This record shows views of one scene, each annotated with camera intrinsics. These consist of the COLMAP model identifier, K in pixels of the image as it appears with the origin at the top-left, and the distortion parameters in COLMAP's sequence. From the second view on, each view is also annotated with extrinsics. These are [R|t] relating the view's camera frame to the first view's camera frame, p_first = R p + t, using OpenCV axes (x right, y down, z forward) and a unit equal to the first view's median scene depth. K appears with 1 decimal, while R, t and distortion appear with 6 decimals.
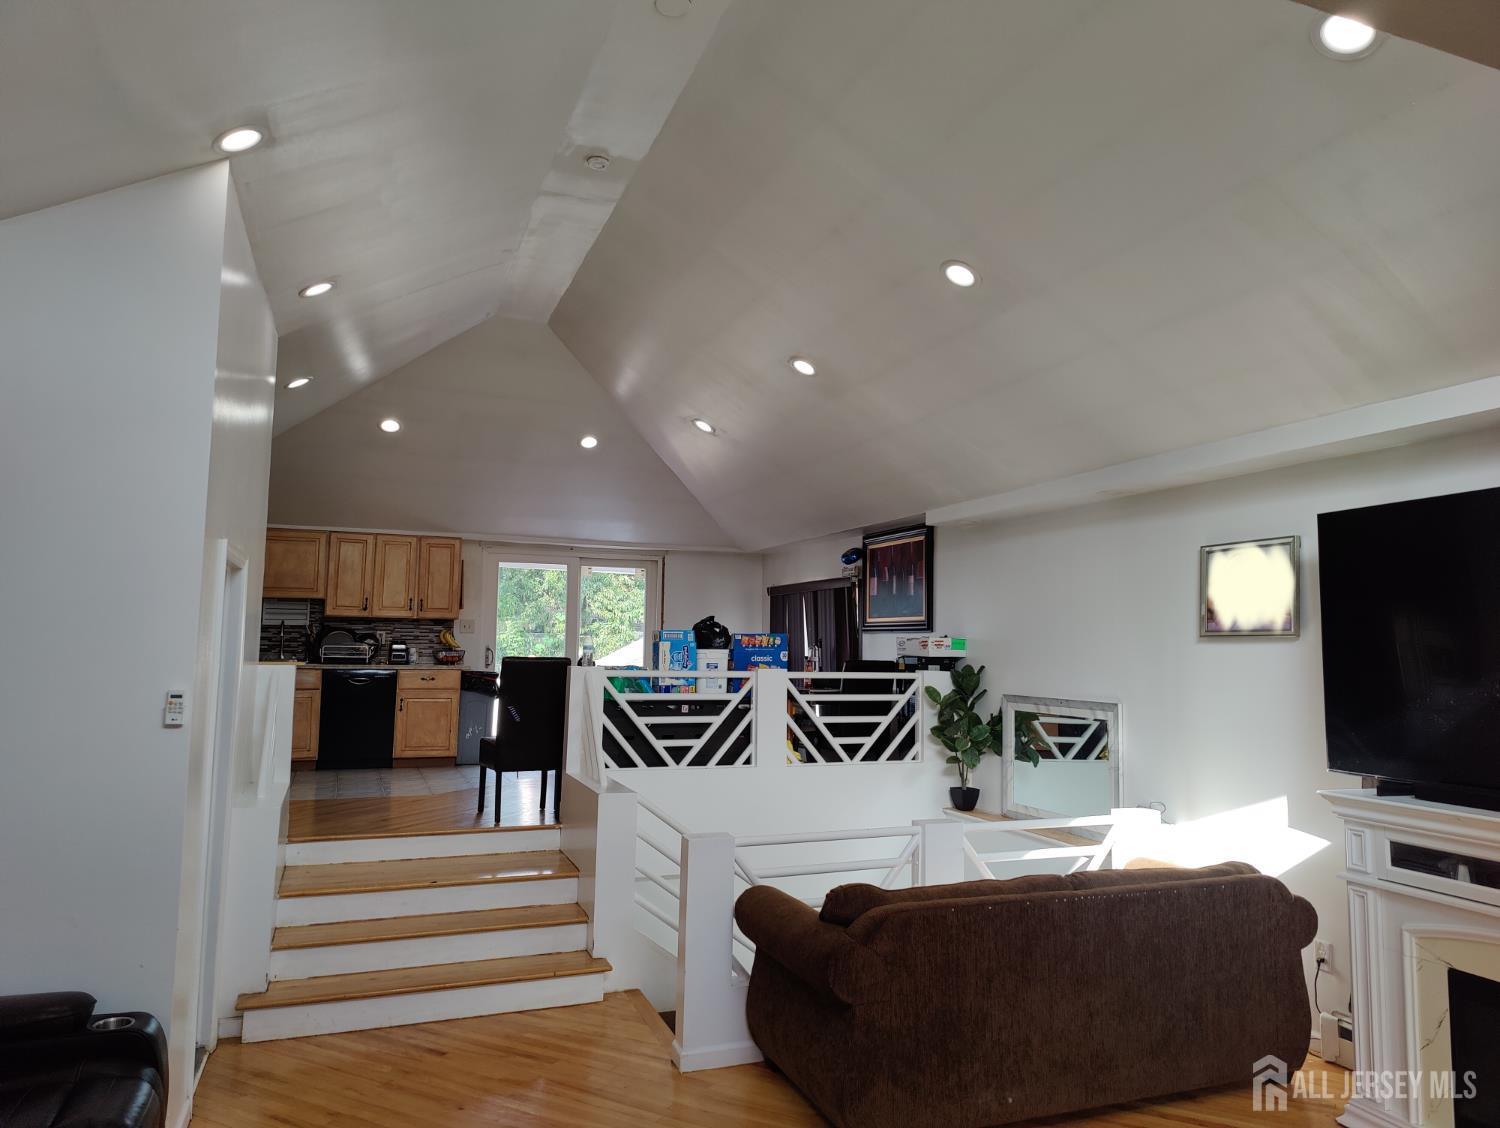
lens RADIAL K [[1039.8, 0, 753.6], [0, 1039.8, 552.6], [0, 0, 1]] dist [0.029104, 0.000070]
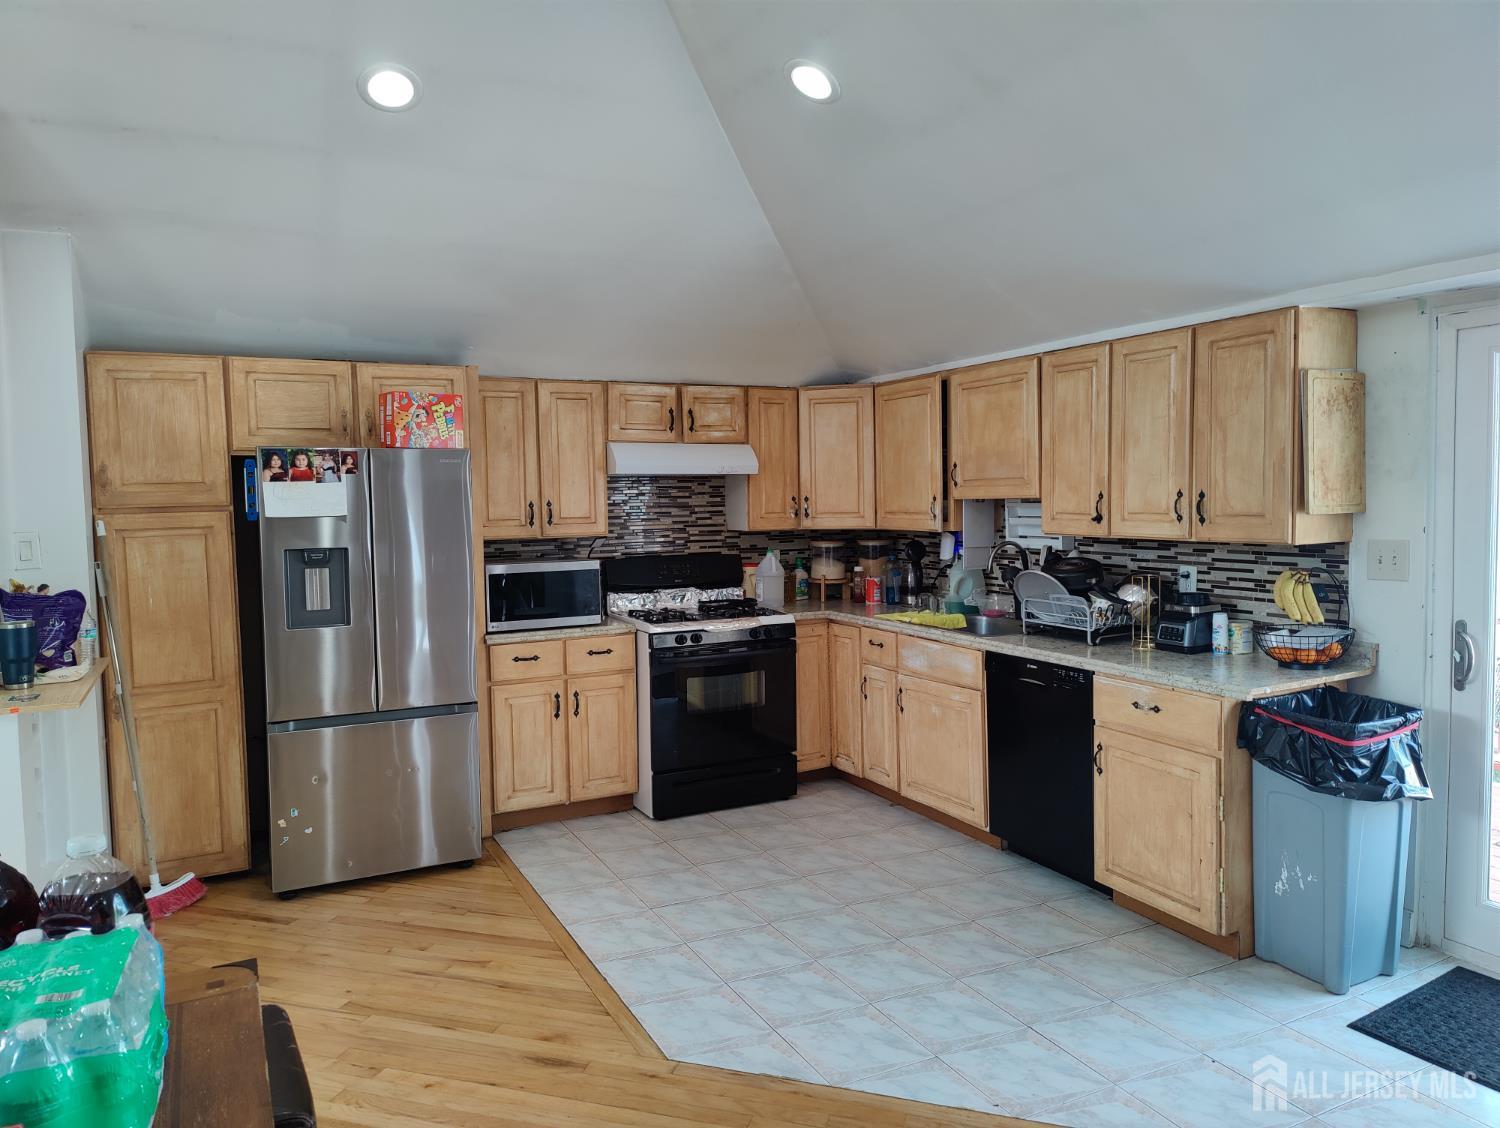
lens RADIAL K [[1039.8, 0, 753.6], [0, 1039.8, 552.6], [0, 0, 1]] dist [0.029104, 0.000070]
pose [[0.102763, 0.038544, -0.993959, 0.065225], [0.111269, 0.992532, 0.049993, 0.040995], [0.988463, -0.115735, 0.097707, 1.107636]]
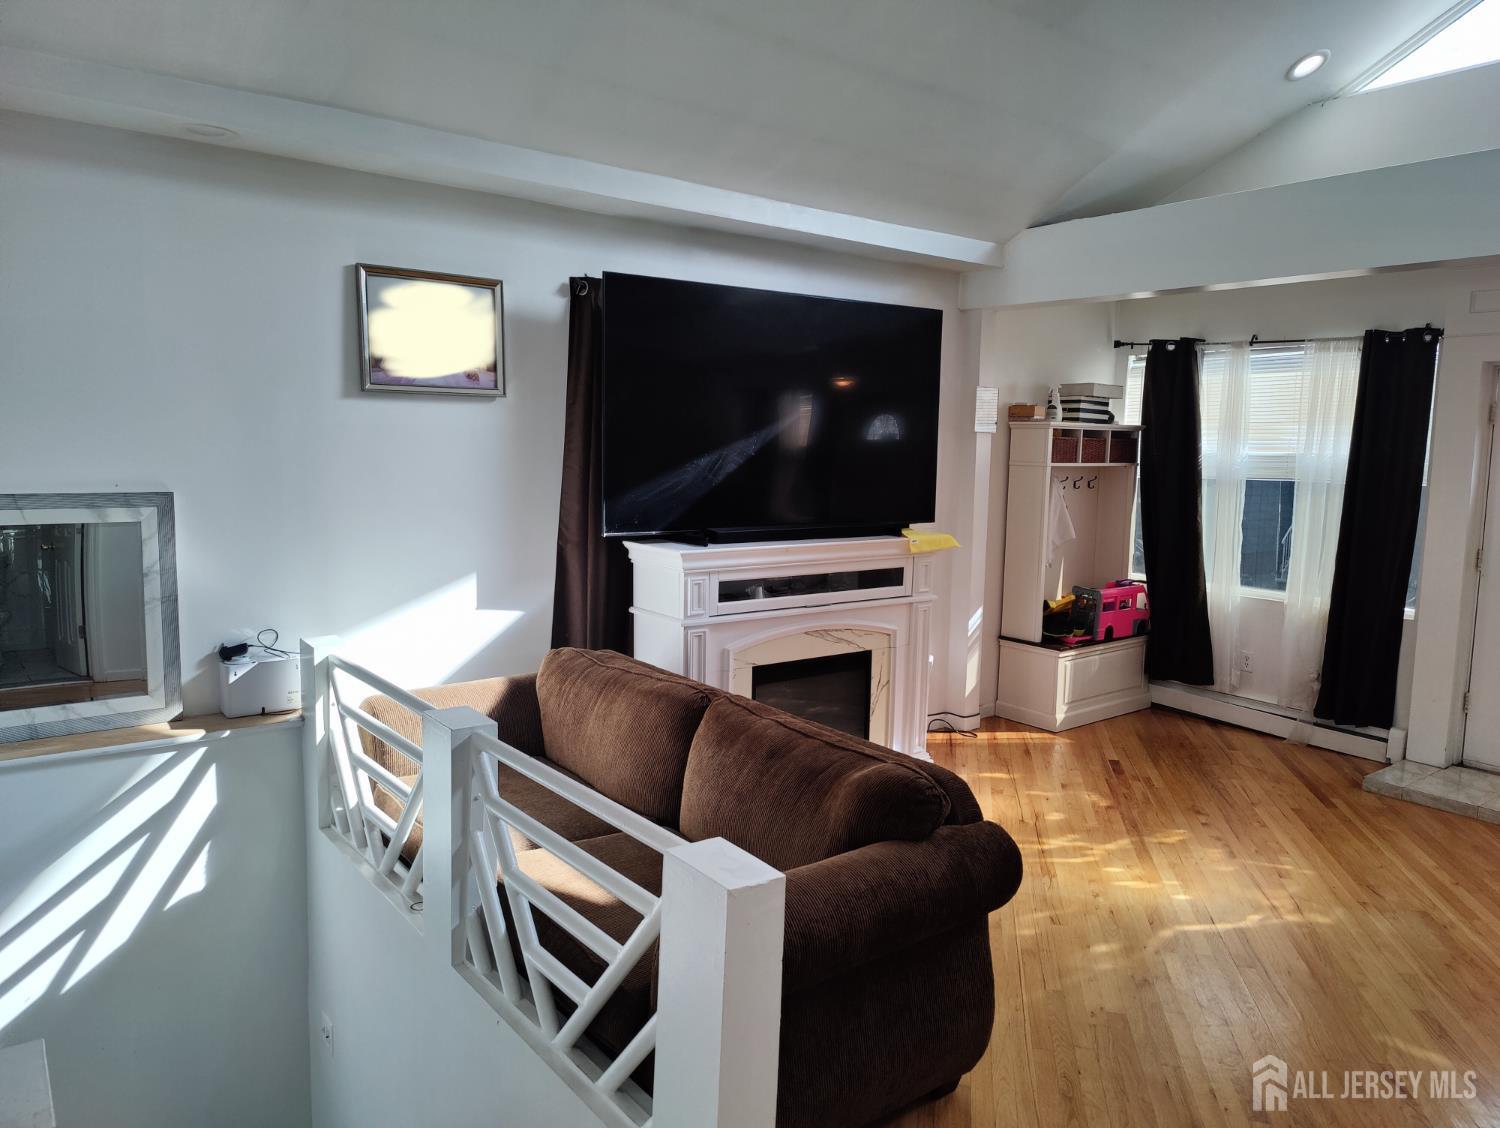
lens RADIAL K [[1039.8, 0, 753.6], [0, 1039.8, 552.6], [0, 0, 1]] dist [0.029104, 0.000070]
pose [[-0.295243, -0.124469, 0.947280, -0.281113], [-0.114629, 0.988931, 0.094214, 0.071552], [-0.948521, -0.080770, -0.306243, 0.741029]]
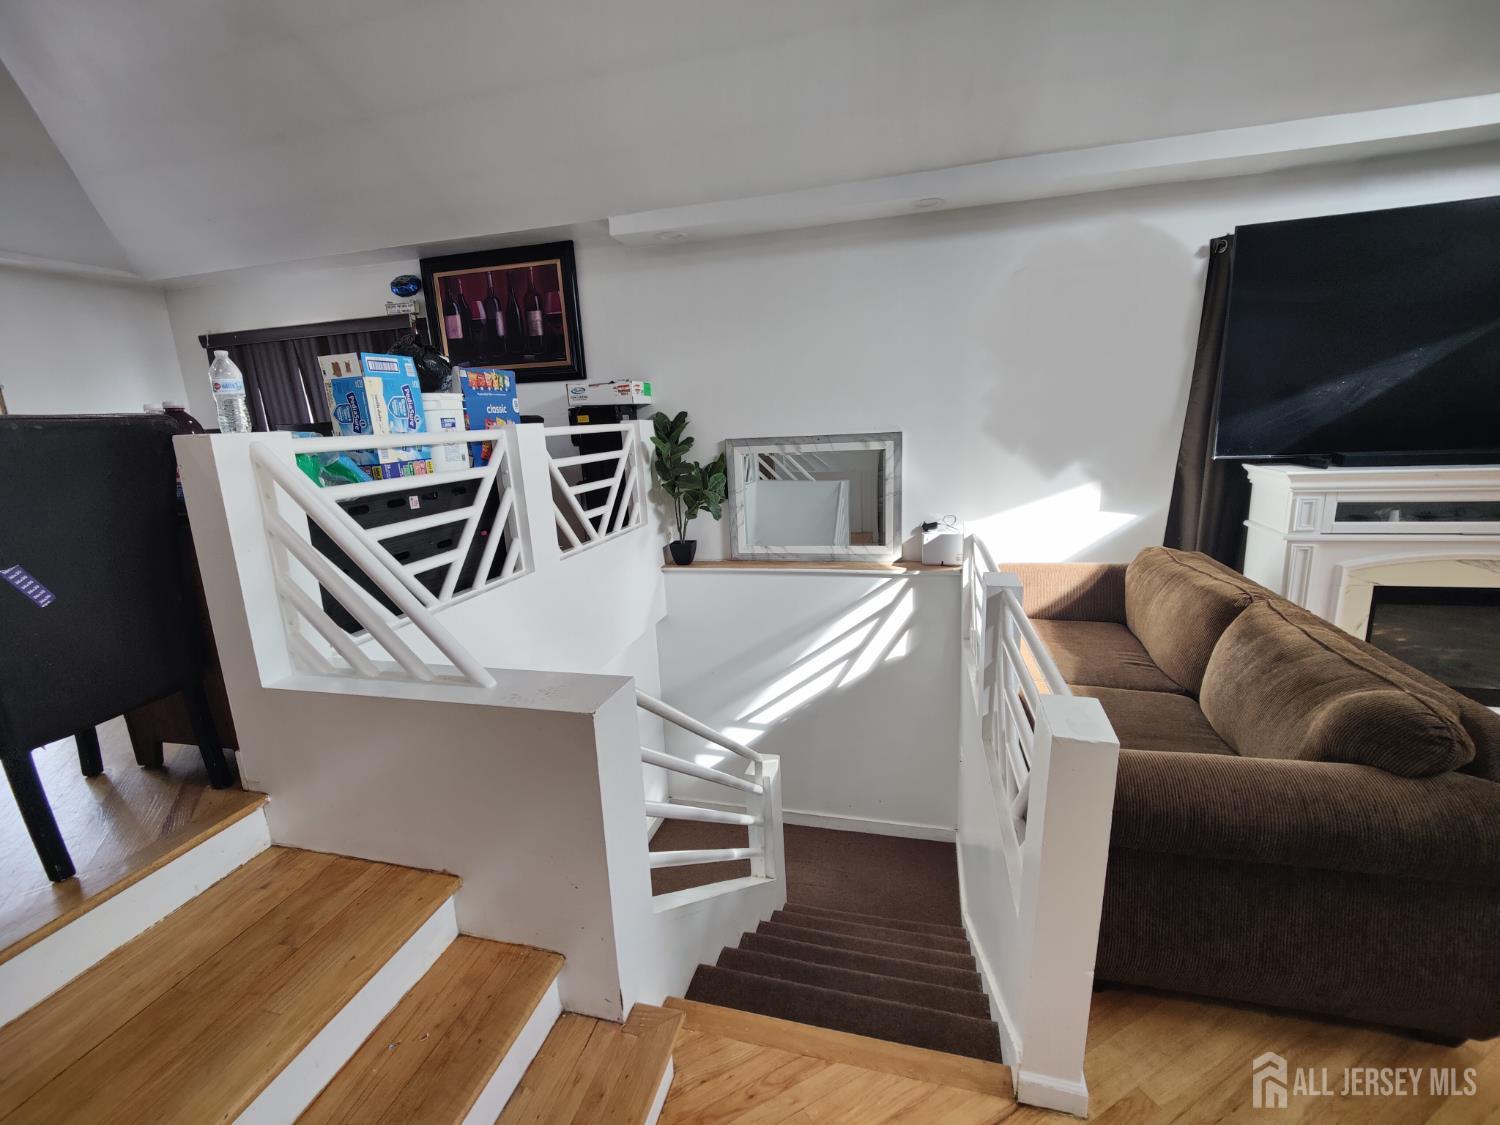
lens RADIAL K [[642.6, 0, 753.5], [0, 642.6, 562.0], [0, 0, 1]] dist [0.017167, -0.014753]
pose [[0.573254, -0.222106, 0.788701, -0.237082], [-0.019824, 0.958519, 0.284337, 0.076320], [-0.819138, -0.178632, 0.545072, 0.639133]]
